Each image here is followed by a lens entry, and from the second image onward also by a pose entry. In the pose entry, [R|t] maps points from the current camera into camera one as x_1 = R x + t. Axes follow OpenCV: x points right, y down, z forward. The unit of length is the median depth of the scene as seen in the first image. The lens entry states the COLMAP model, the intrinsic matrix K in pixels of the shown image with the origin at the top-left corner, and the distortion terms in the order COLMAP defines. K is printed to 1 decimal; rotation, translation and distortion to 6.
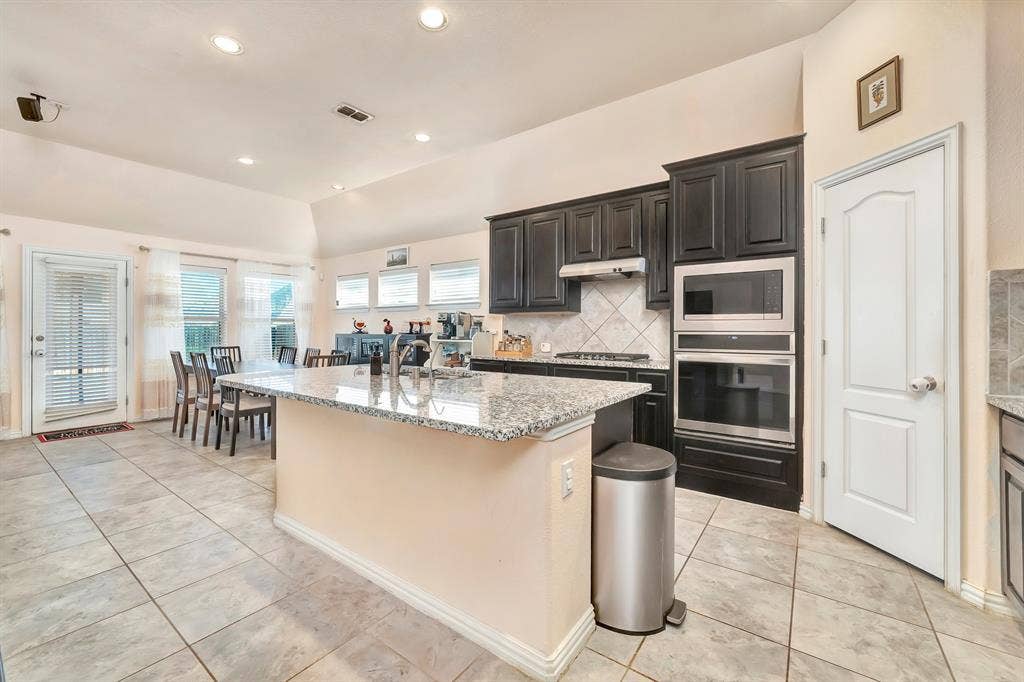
lens RADIAL K [[419.9, 0, 507.4], [0, 419.9, 335.7], [0, 0, 1]] dist [-0.013569, 0.000455]
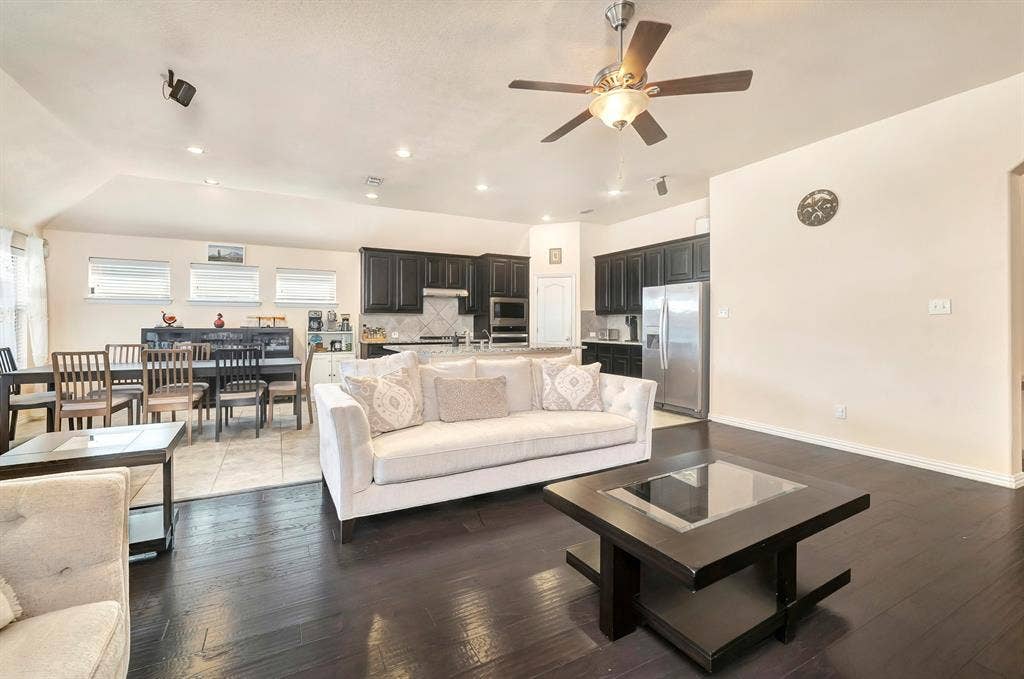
lens RADIAL K [[419.9, 0, 507.8], [0, 419.9, 331.0], [0, 0, 1]] dist [-0.013569, 0.000455]
pose [[0.449191, -0.006677, 0.893411, -1.011614], [0.016387, 0.999865, -0.000767, 0.017557], [-0.893285, 0.014985, 0.449240, -0.089835]]
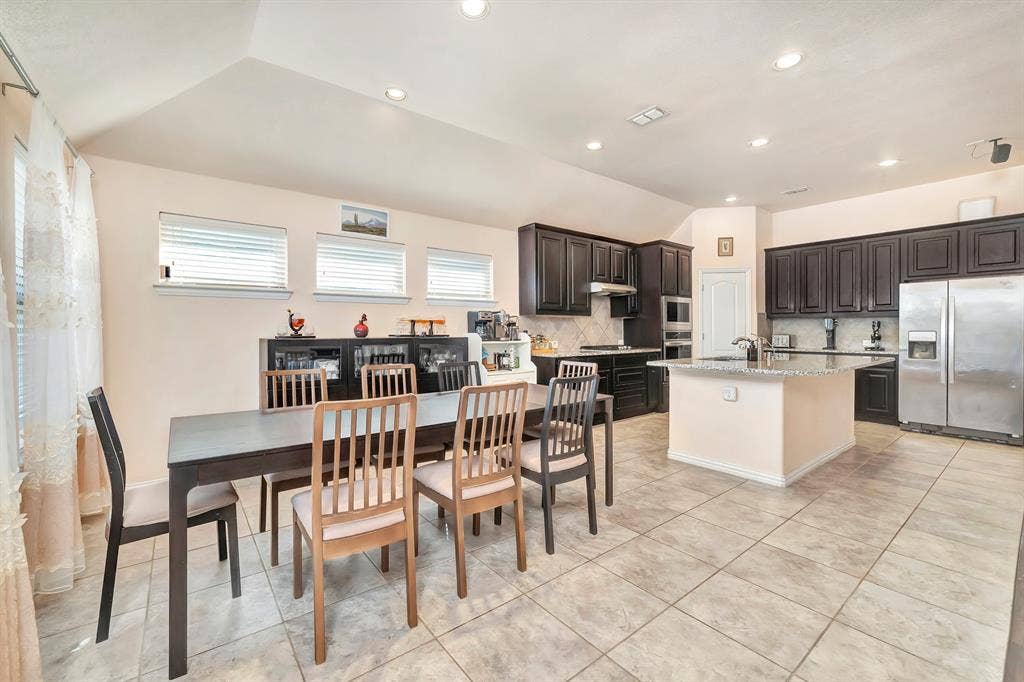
lens RADIAL K [[419.9, 0, 495.8], [0, 419.9, 333.8], [0, 0, 1]] dist [-0.013569, 0.000455]
pose [[0.292425, -0.004700, 0.956277, -0.970952], [0.022848, 0.999737, -0.002073, -0.004306], [-0.956016, 0.022455, 0.292455, 0.714912]]
